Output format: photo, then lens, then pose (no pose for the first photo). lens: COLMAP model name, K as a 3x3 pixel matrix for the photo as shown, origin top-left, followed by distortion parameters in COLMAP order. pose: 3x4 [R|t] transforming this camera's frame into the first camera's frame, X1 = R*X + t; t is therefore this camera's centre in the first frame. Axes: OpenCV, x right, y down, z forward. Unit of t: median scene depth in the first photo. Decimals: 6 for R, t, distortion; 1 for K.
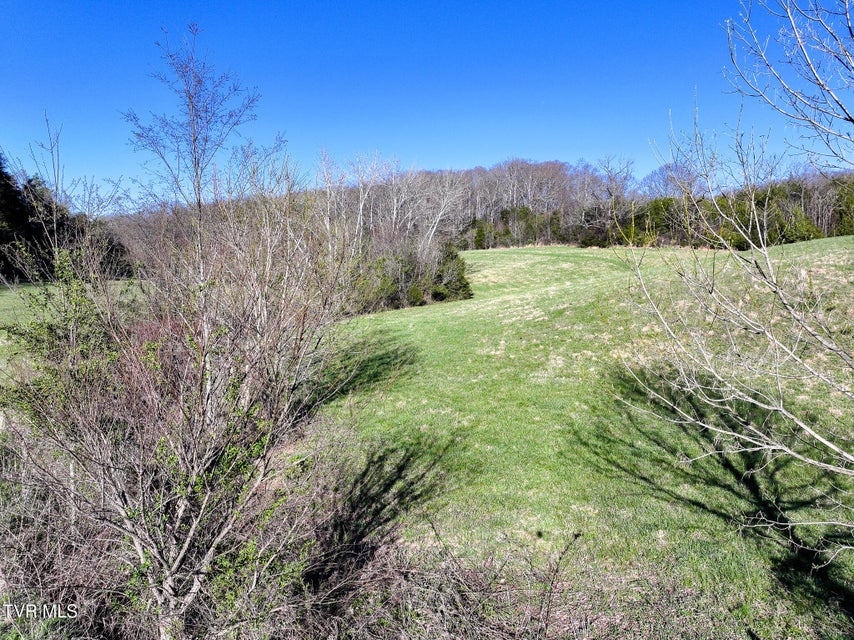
lens RADIAL K [[600.2, 0, 430.6], [0, 600.2, 316.9], [0, 0, 1]] dist [0.000222, 0.014570]
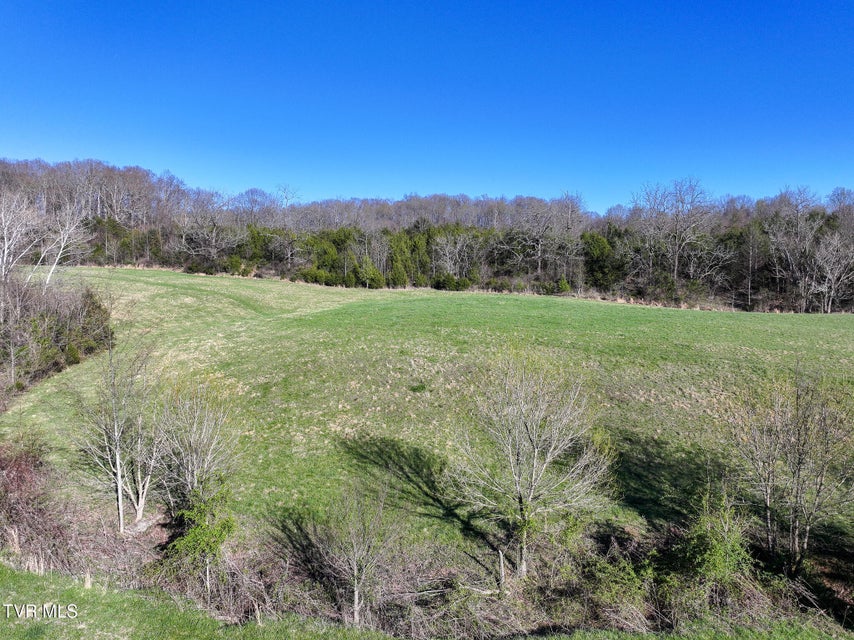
lens RADIAL K [[600.2, 0, 430.6], [0, 600.2, 316.9], [0, 0, 1]] dist [0.000222, 0.014570]
pose [[0.767979, -0.029479, 0.639796, -0.100450], [0.021815, 0.999565, 0.019870, -0.050779], [-0.640103, -0.001302, 0.768288, -0.086482]]
